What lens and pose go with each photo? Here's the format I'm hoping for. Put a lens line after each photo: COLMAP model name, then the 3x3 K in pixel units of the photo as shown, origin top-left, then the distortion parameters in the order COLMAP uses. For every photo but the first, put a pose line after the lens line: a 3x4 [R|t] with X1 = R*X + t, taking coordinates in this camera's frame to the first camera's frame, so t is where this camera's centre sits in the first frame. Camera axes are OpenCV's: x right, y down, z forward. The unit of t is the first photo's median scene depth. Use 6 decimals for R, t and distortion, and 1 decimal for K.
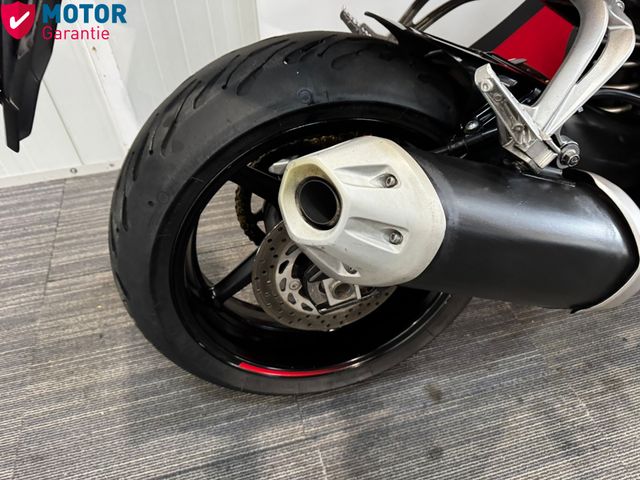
lens RADIAL K [[459.5, 0, 317.4], [0, 459.5, 237.2], [0, 0, 1]] dist [0.042698, -0.075049]
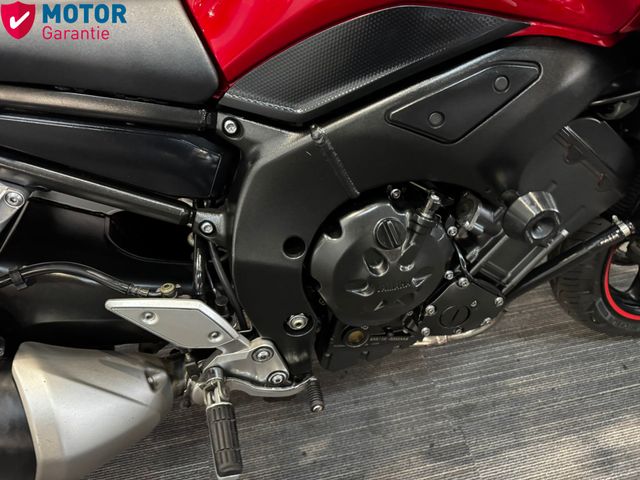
lens RADIAL K [[459.5, 0, 318.5], [0, 459.5, 243.7], [0, 0, 1]] dist [0.042698, -0.075049]
pose [[0.998672, 0.029709, -0.042098, 0.960148], [-0.029152, 0.999480, 0.013796, -0.311548], [0.042486, -0.012550, 0.999018, 0.044287]]
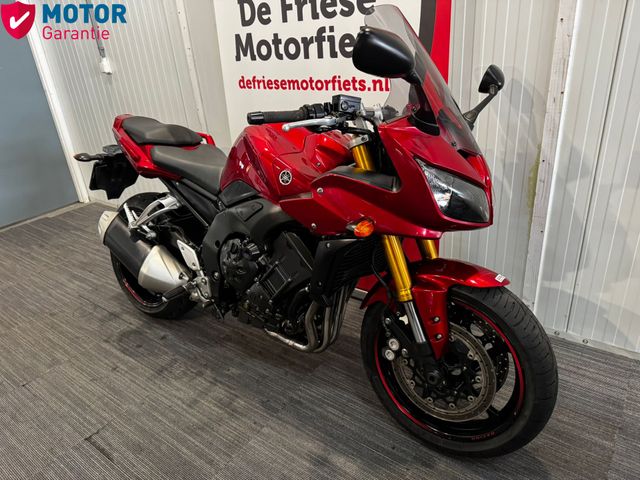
lens RADIAL K [[459.5, 0, 318.9], [0, 459.5, 237.3], [0, 0, 1]] dist [0.042698, -0.075049]
pose [[0.620262, 0.297124, -0.725942, 2.886366], [-0.512368, 0.854230, -0.088148, -0.383827], [0.593931, 0.426624, 0.682083, -0.486336]]
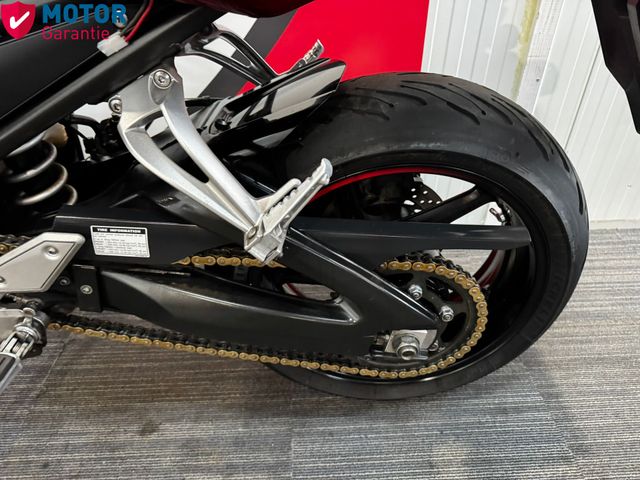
lens RADIAL K [[459.5, 0, 326.6], [0, 459.5, 242.5], [0, 0, 1]] dist [0.042698, -0.075049]
pose [[0.980891, 0.131835, -0.143080, 1.409991], [-0.157572, 0.969685, -0.186766, -0.280663], [0.114120, 0.205743, 0.971929, 0.366716]]
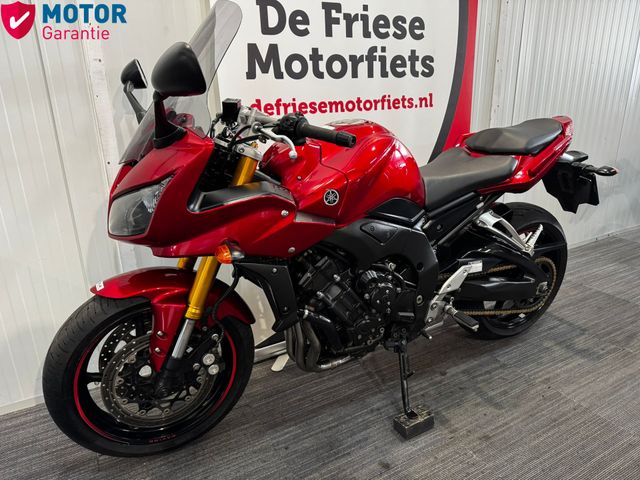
lens RADIAL K [[459.5, 0, 327.9], [0, 459.5, 240.7], [0, 0, 1]] dist [0.042698, -0.075049]
pose [[0.964531, -0.088510, 0.248687, -0.323028], [0.195385, 0.872865, -0.447138, 0.408462], [-0.177494, 0.479868, 0.859199, -0.850278]]
